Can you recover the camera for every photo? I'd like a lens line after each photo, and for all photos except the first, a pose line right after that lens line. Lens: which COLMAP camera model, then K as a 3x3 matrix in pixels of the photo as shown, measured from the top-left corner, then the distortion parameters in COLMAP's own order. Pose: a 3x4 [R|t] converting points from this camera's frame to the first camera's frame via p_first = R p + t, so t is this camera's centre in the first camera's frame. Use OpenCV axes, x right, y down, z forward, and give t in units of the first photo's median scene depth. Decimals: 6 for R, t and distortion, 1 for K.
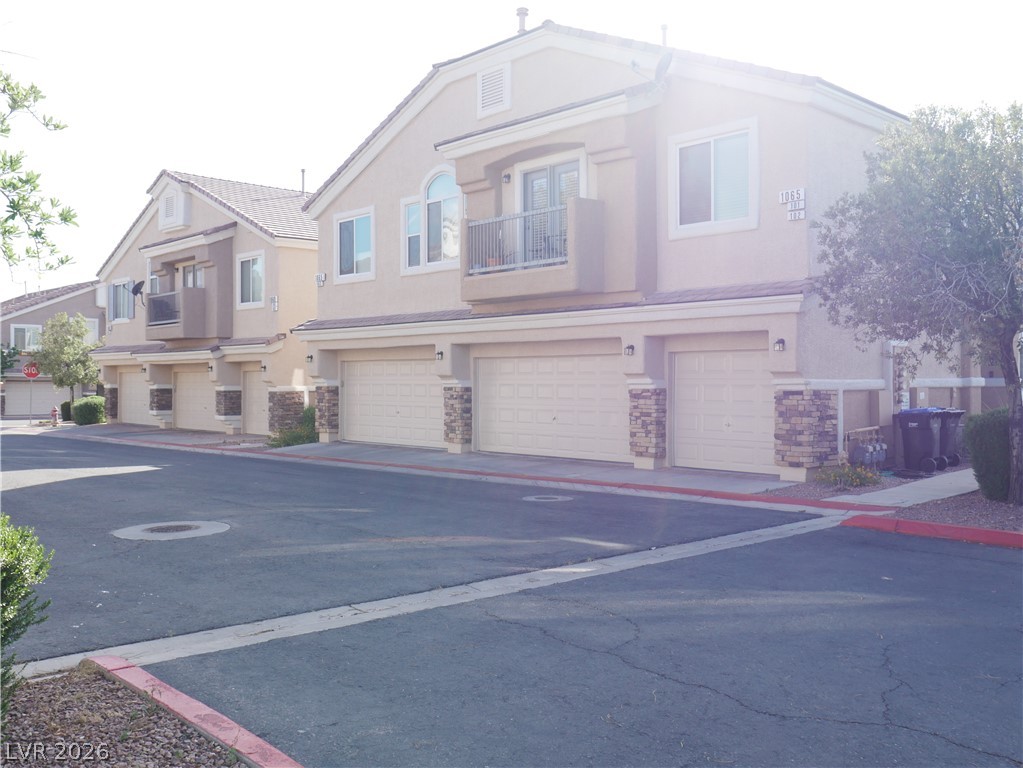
lens RADIAL K [[951.6, 0, 511.5], [0, 951.6, 384.0], [0, 0, 1]] dist [-0.005602, -0.001298]
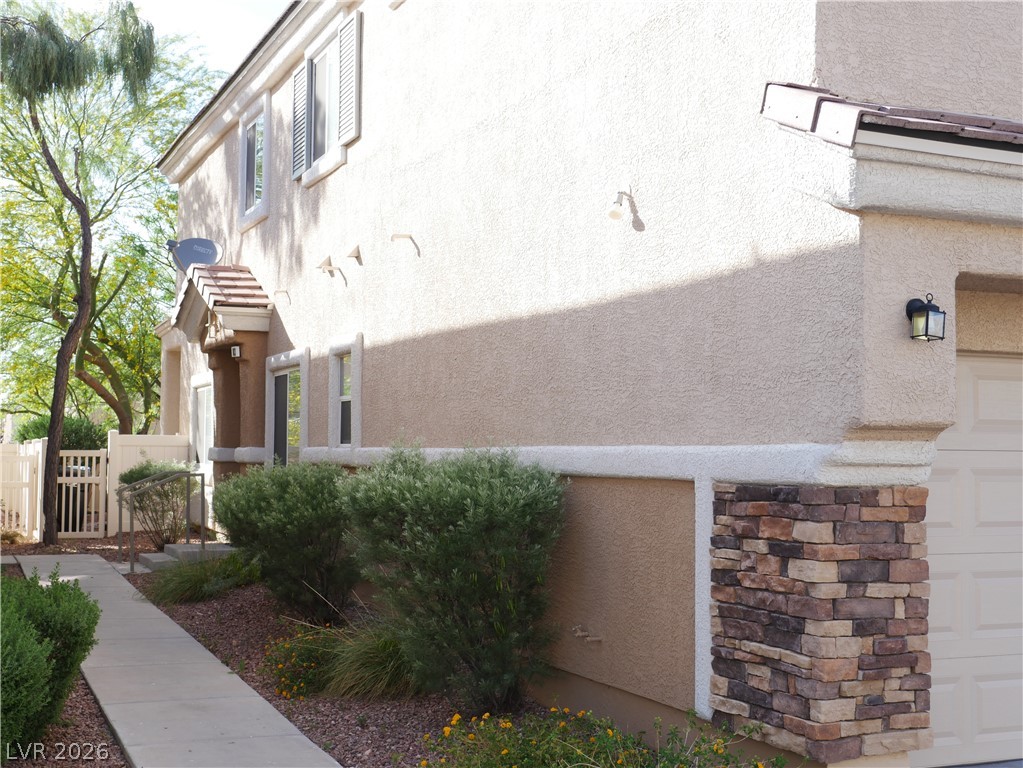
lens RADIAL K [[1378.6, 0, 511.5], [0, 1378.6, 384.0], [0, 0, 1]] dist [0.000951, -0.023851]
pose [[0.343935, 0.051193, 0.937597, -0.545073], [-0.007837, 0.998634, -0.051651, -0.002884], [-0.938961, 0.010416, 0.343866, 1.164793]]
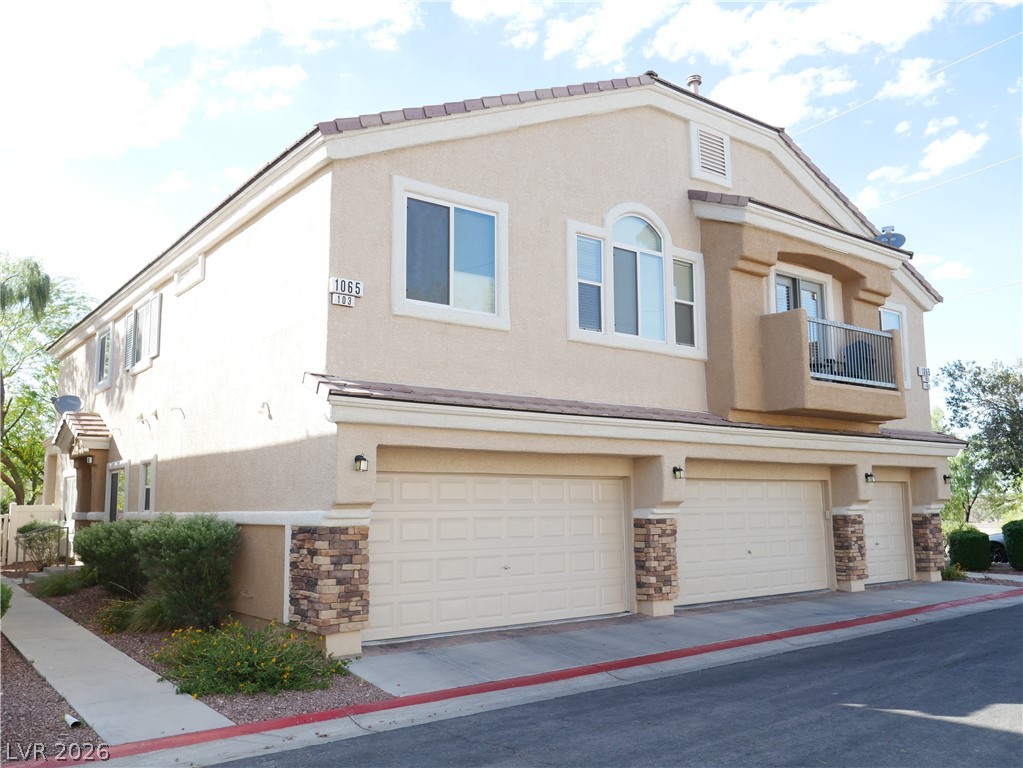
lens RADIAL K [[867.3, 0, 511.5], [0, 867.3, 384.0], [0, 0, 1]] dist [-0.024853, 0.005584]
pose [[0.102893, 0.138898, 0.984947, -0.717131], [0.012261, 0.989950, -0.140884, -0.006389], [-0.994617, 0.026573, 0.100156, 1.051344]]
